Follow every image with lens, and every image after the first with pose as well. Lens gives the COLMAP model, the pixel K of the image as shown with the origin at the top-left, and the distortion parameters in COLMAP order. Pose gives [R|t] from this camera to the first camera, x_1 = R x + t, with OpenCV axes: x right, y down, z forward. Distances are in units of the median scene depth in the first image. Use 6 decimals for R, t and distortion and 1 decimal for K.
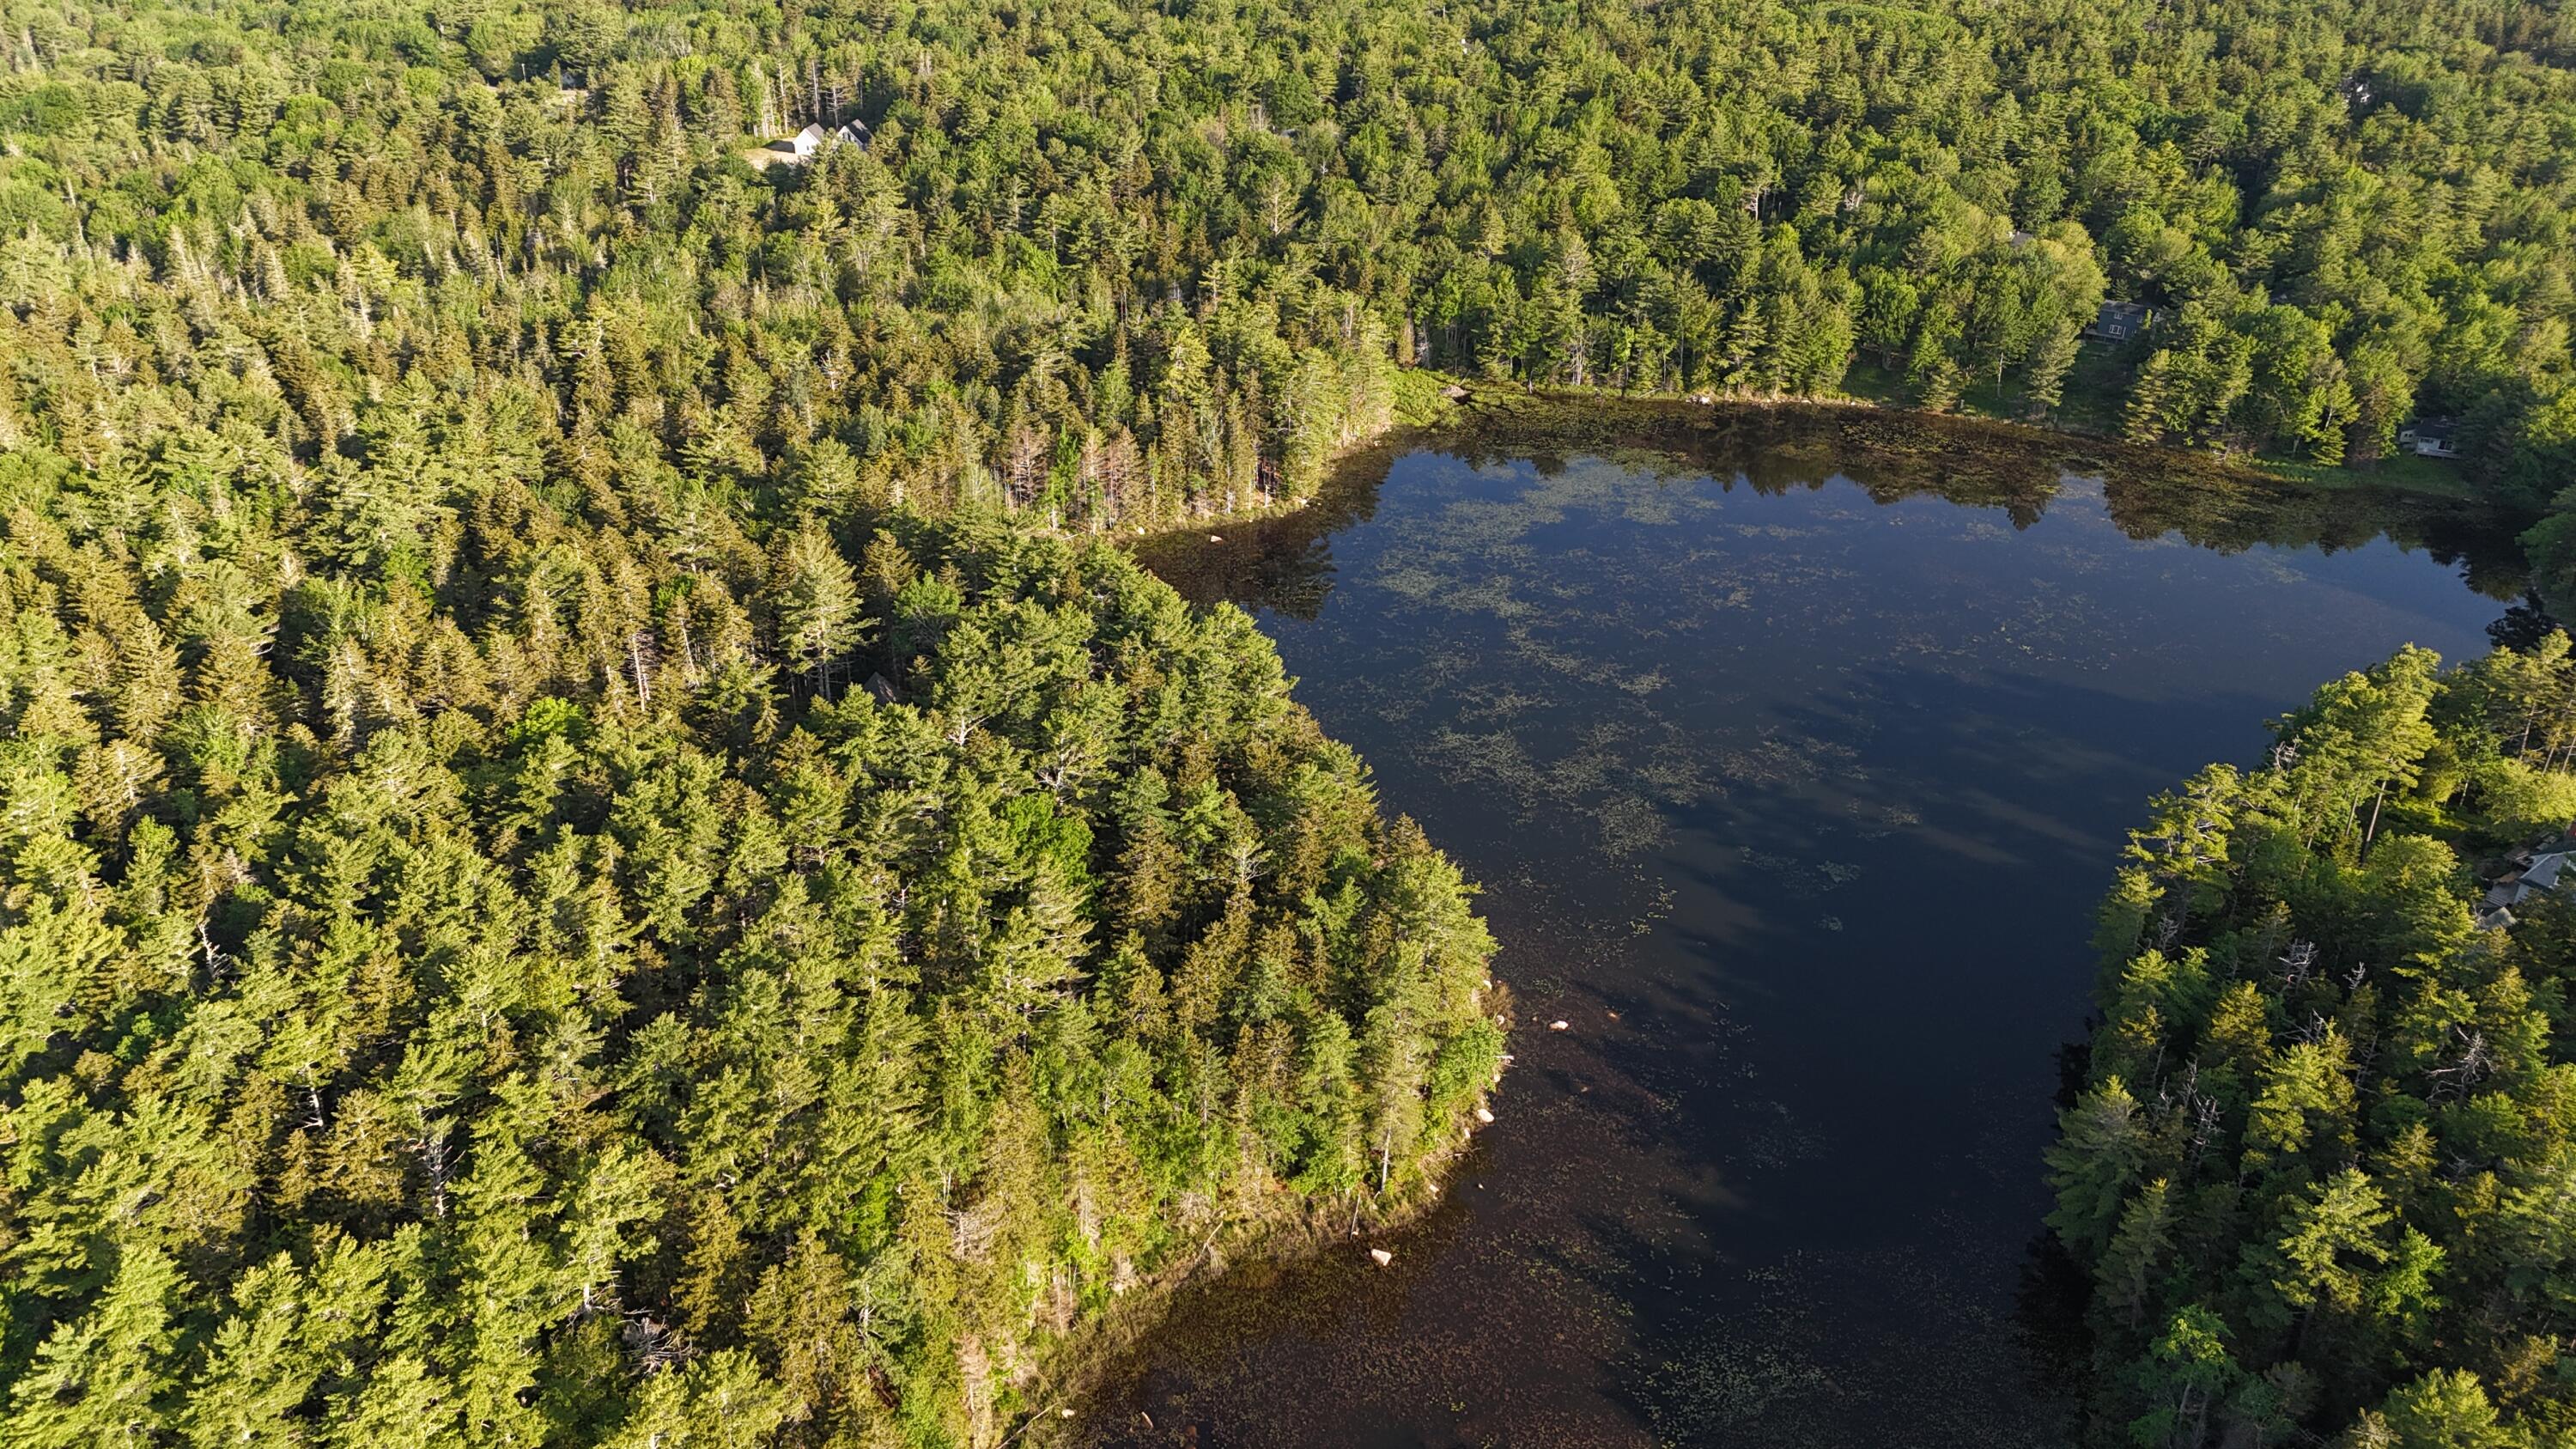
lens RADIAL K [[1896.0, 0, 1280.6], [0, 1896.0, 737.6], [0, 0, 1]] dist [0.079635, -0.085273]
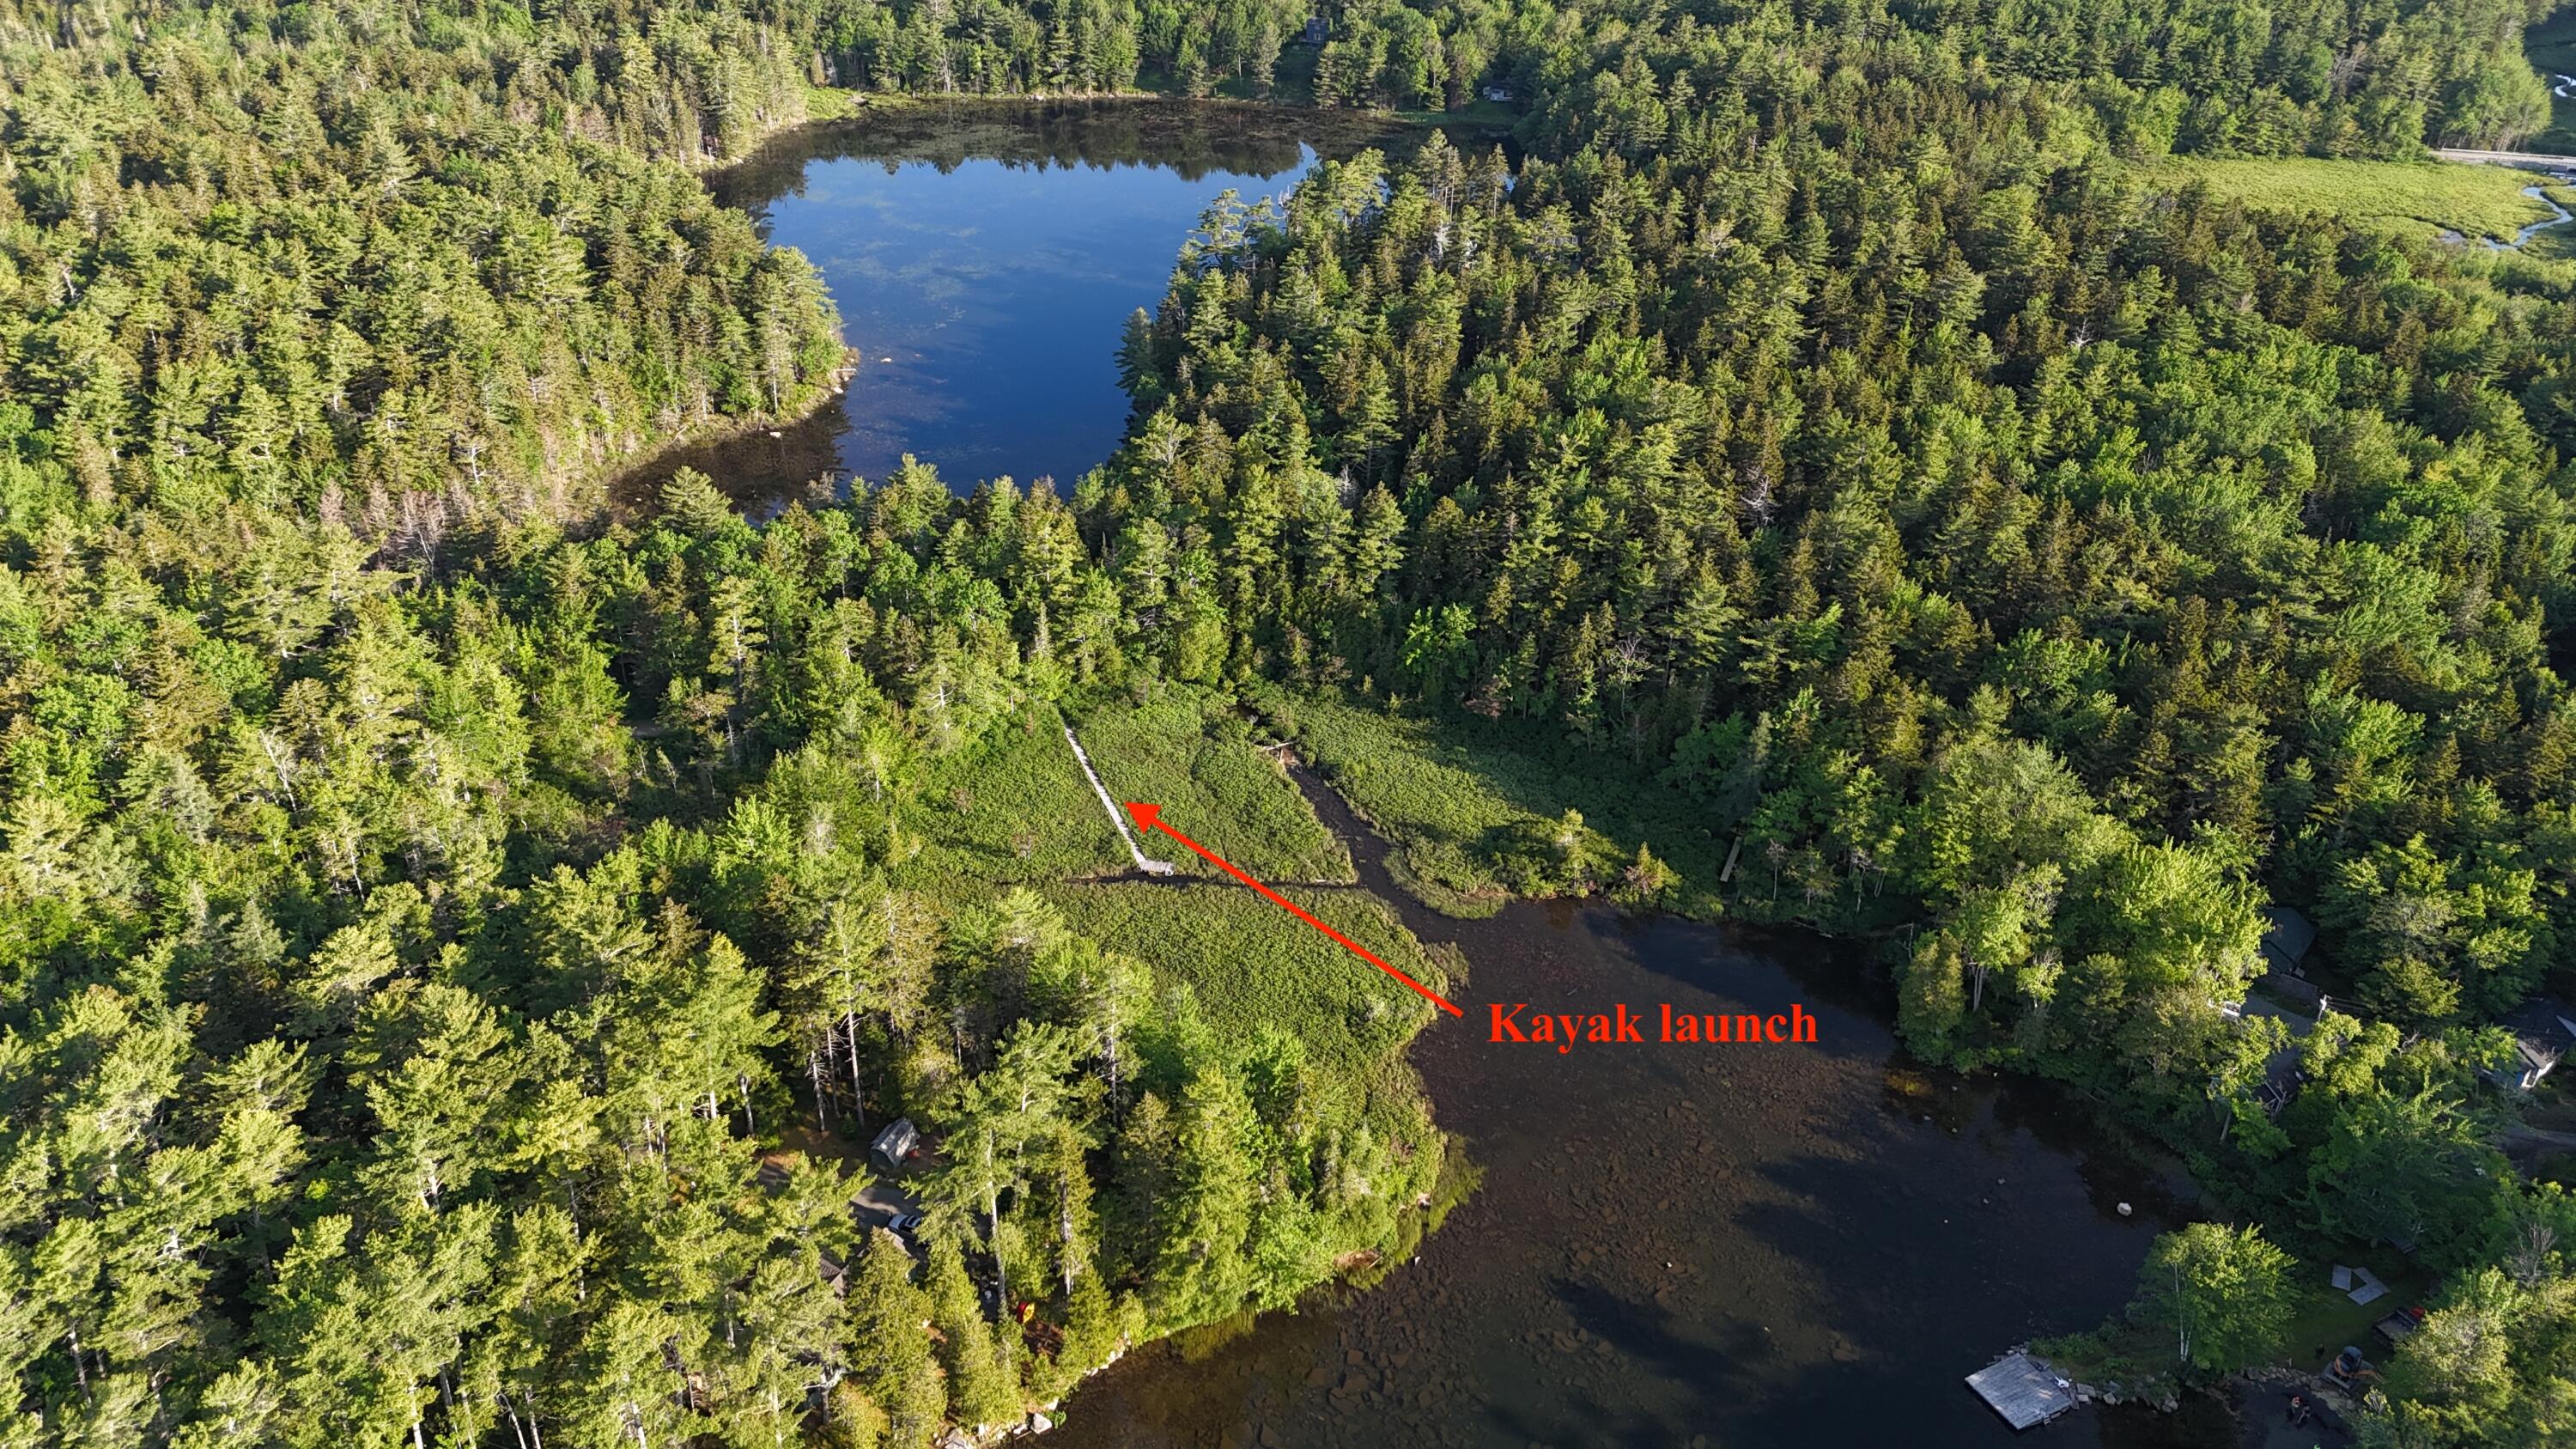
lens RADIAL K [[1896.0, 0, 1281.1], [0, 1896.0, 703.6], [0, 0, 1]] dist [0.079635, -0.085273]
pose [[0.969992, -0.115485, 0.213960, 0.049912], [0.107408, 0.993005, 0.049041, 0.239867], [-0.218126, -0.024589, 0.975611, -0.461718]]
